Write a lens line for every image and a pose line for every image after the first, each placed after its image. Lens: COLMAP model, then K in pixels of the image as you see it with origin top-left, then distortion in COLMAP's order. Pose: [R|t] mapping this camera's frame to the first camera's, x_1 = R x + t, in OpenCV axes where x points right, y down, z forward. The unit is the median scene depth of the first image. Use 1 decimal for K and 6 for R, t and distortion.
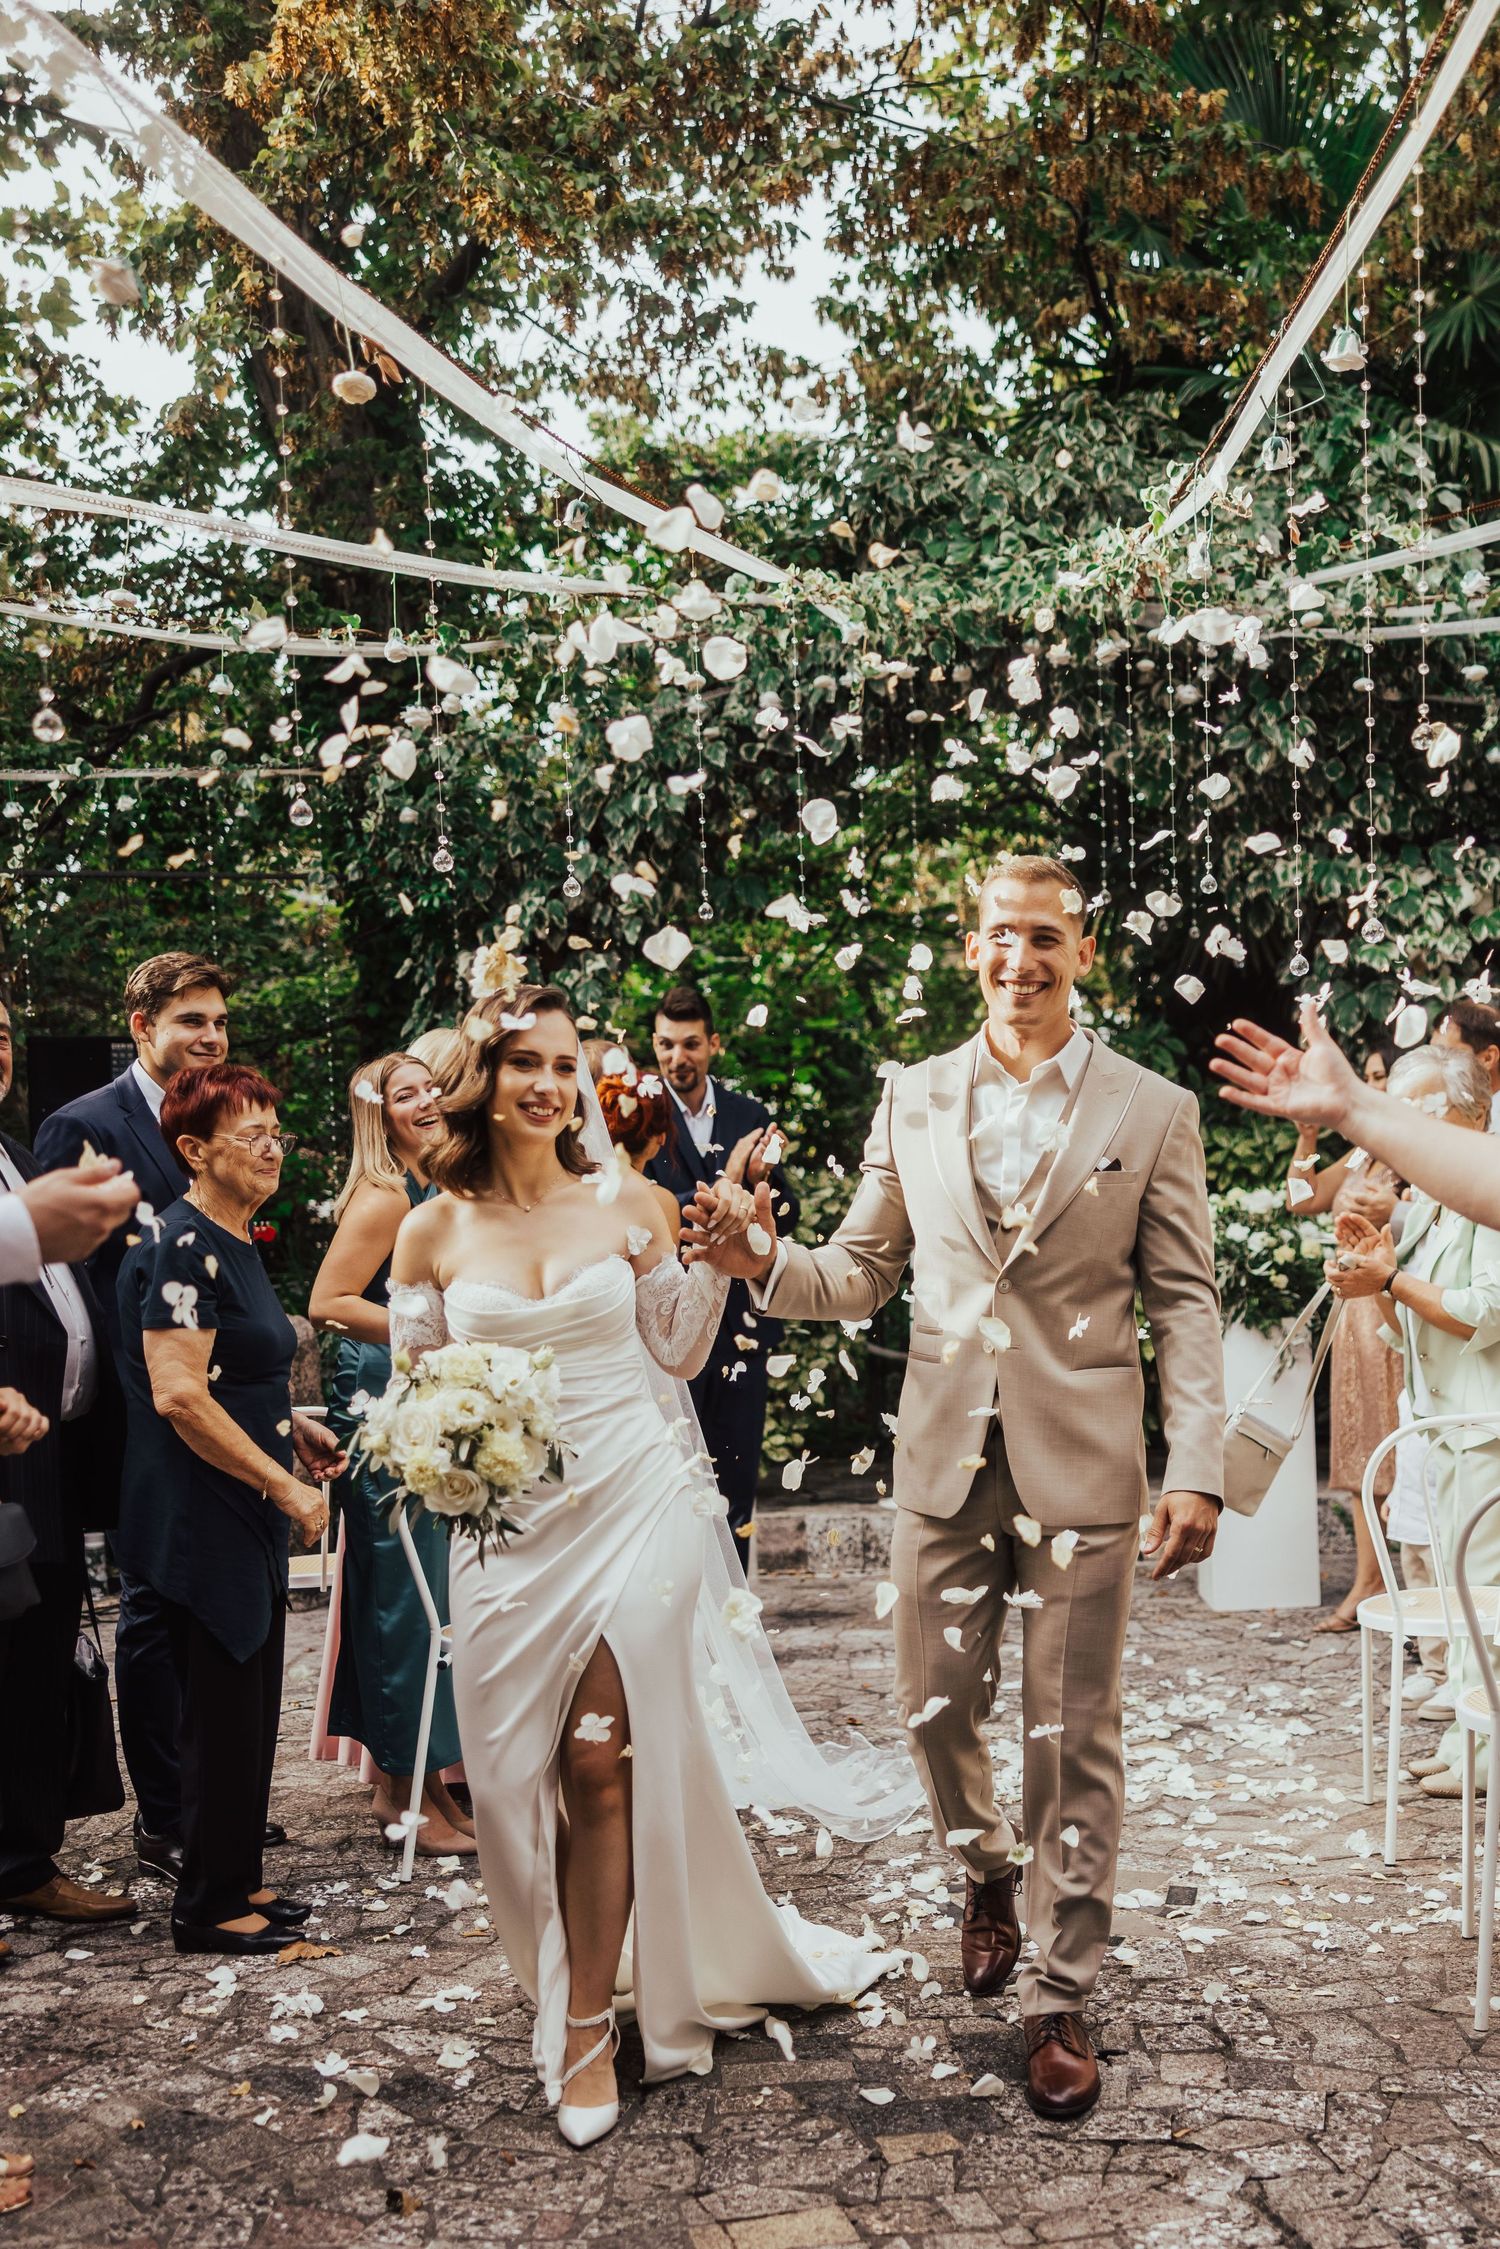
lens RADIAL K [[2240.8, 0, 896.6], [0, 2240.8, 1386.0], [0, 0, 1]] dist [0.010579, 0.005498]
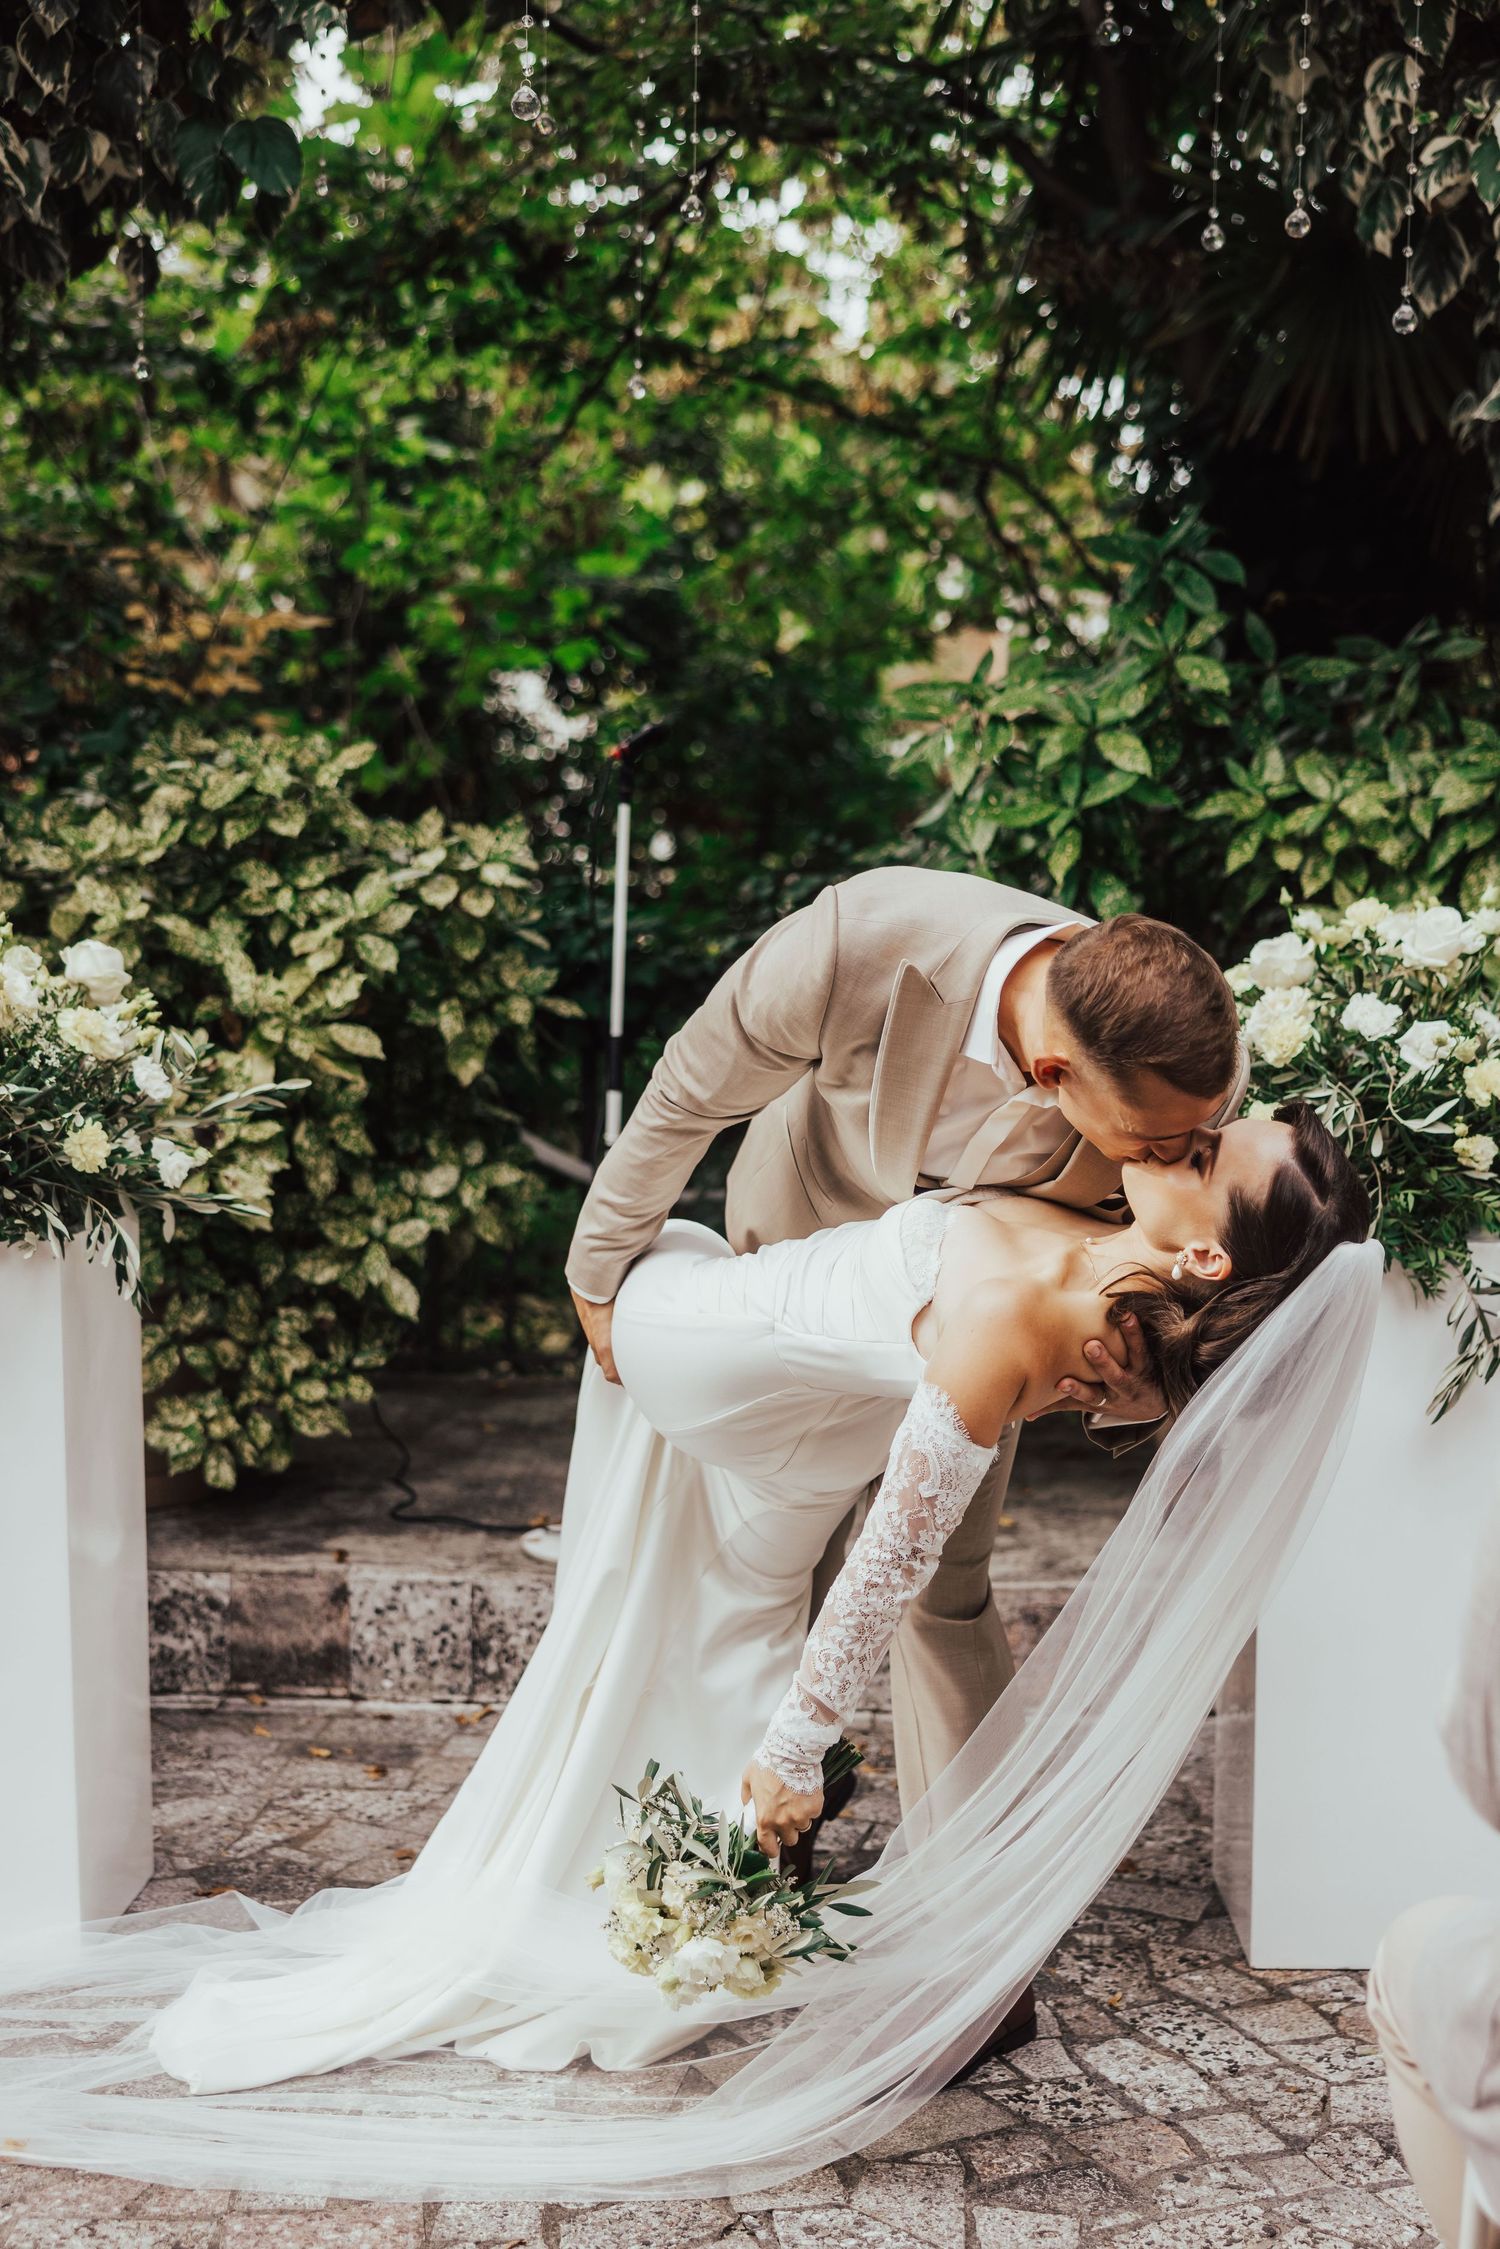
lens RADIAL K [[2864.8, 0, 751.8], [0, 2864.8, 1260.8], [0, 0, 1]] dist [-0.027474, 0.060812]
pose [[0.998638, 0.048558, -0.019060, 0.055159], [-0.047461, 0.997394, 0.054346, -0.045695], [0.021649, -0.053367, 0.998340, 0.481616]]
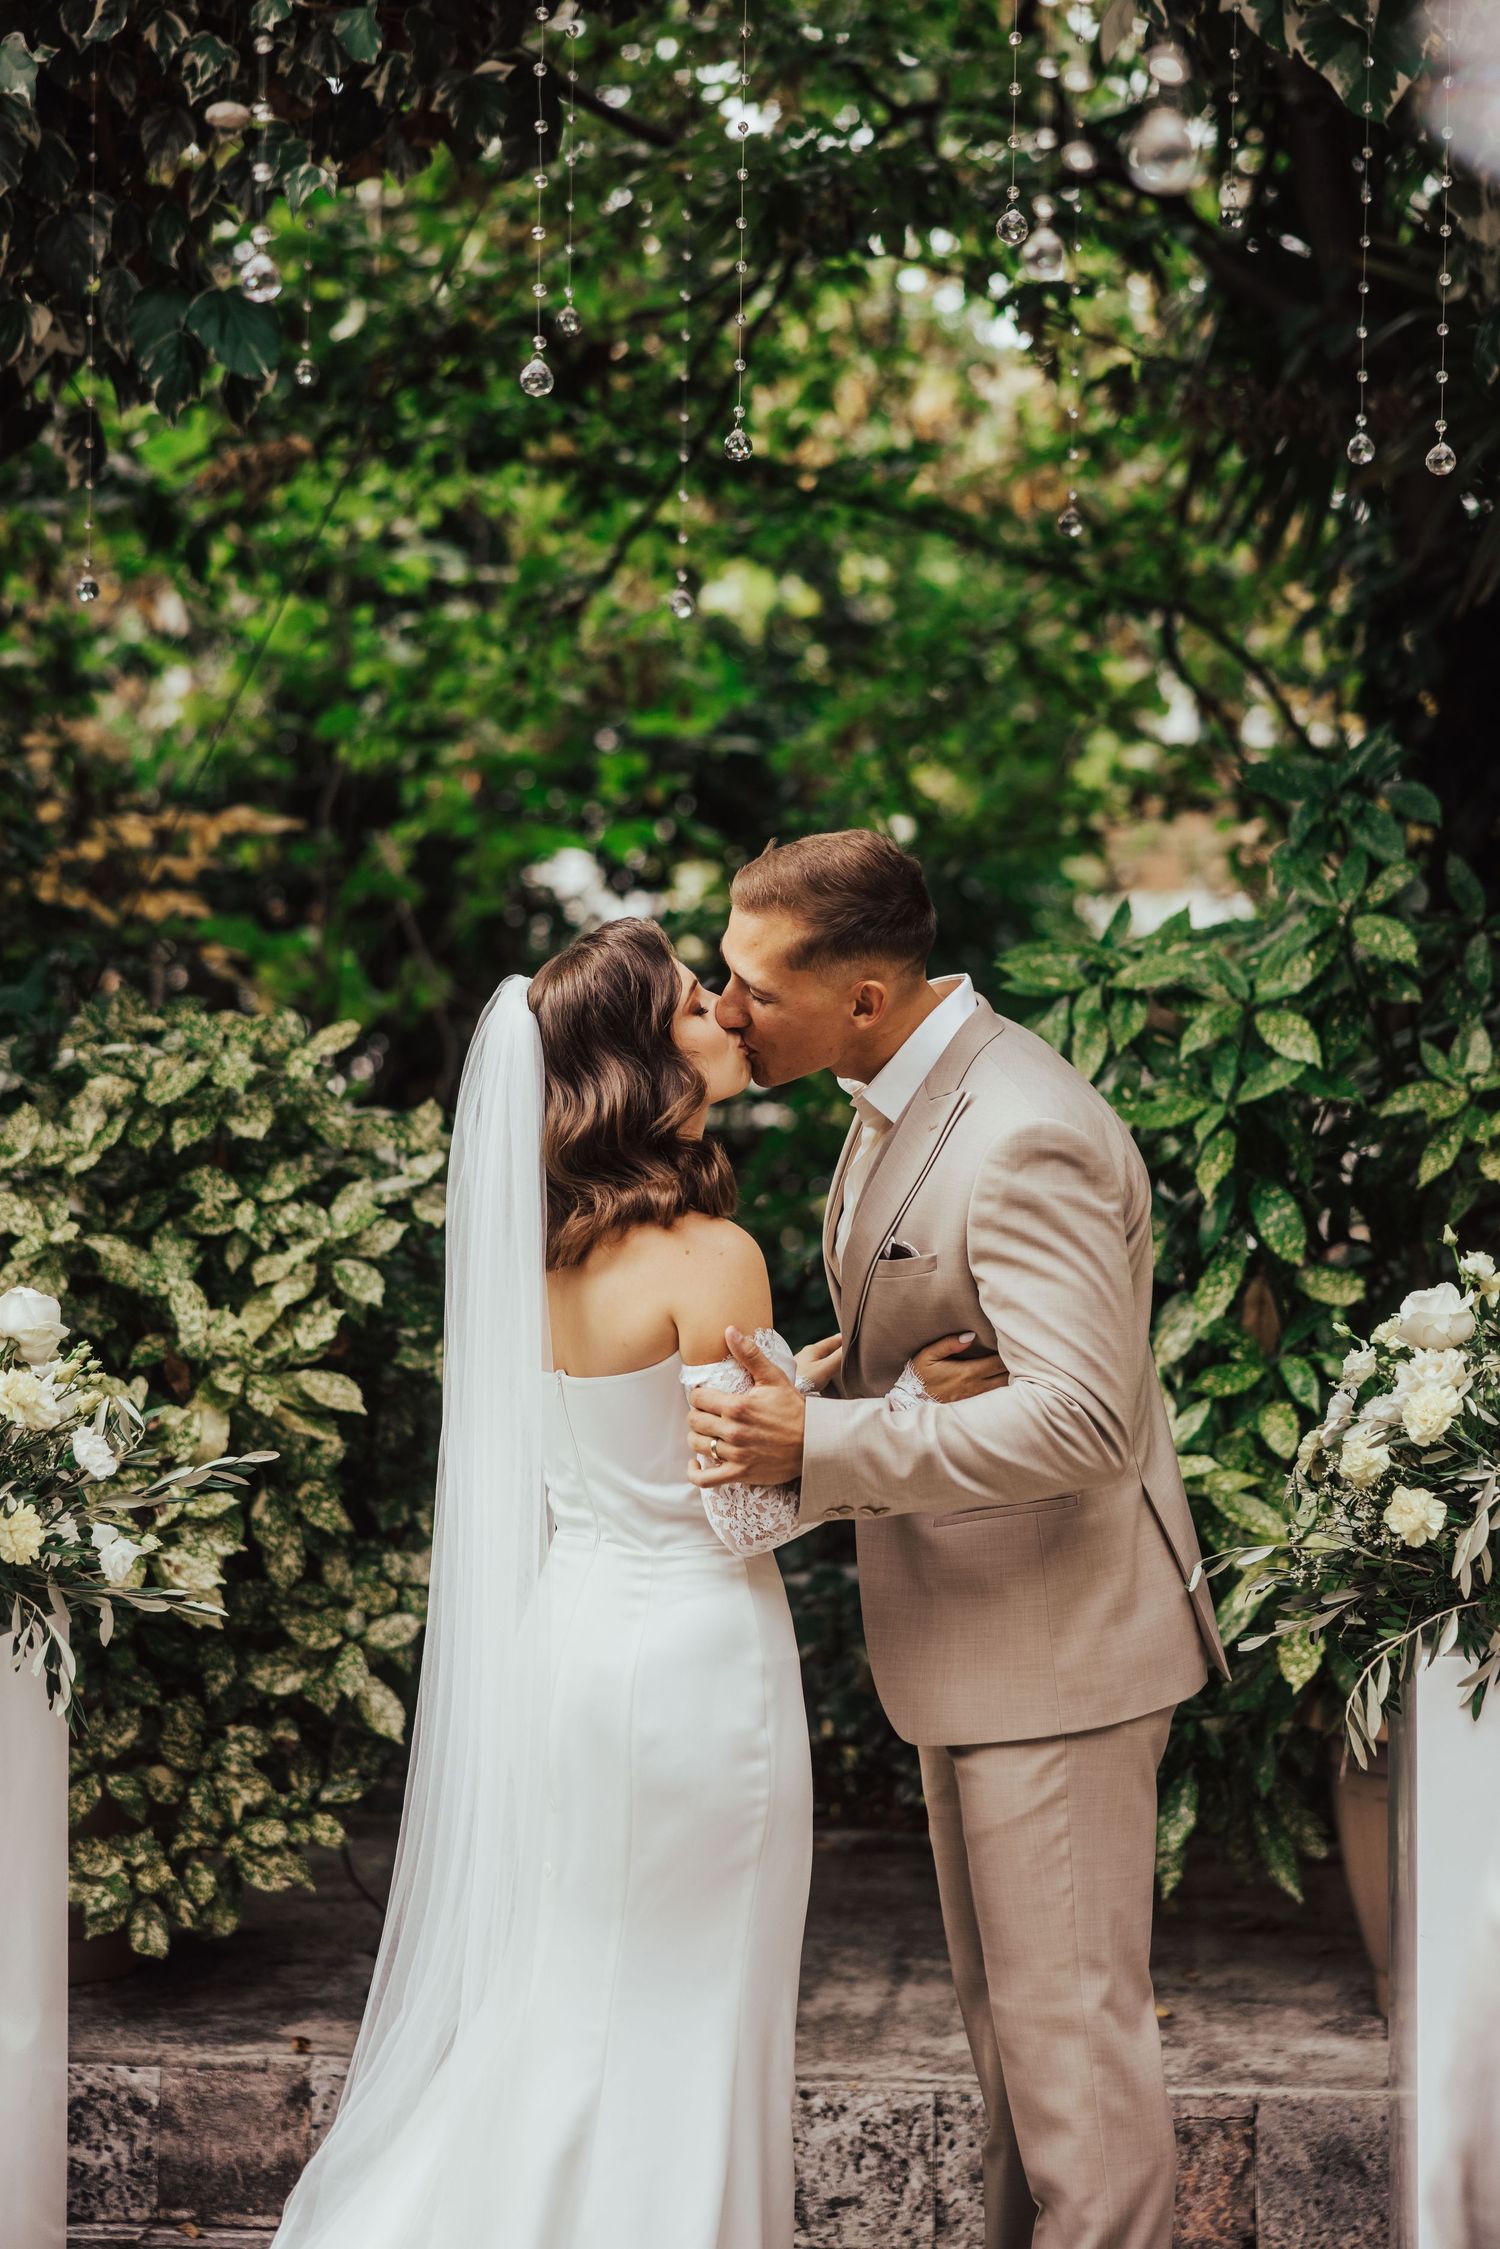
lens RADIAL K [[4234.3, 0, 675.2], [0, 4234.3, 1176.4], [0, 0, 1]] dist [0.034731, -0.101716]
pose [[0.995909, 0.045935, -0.077816, 0.071468], [-0.050383, 0.997148, -0.056188, -0.054745], [0.075013, 0.059879, 0.995383, 0.364771]]
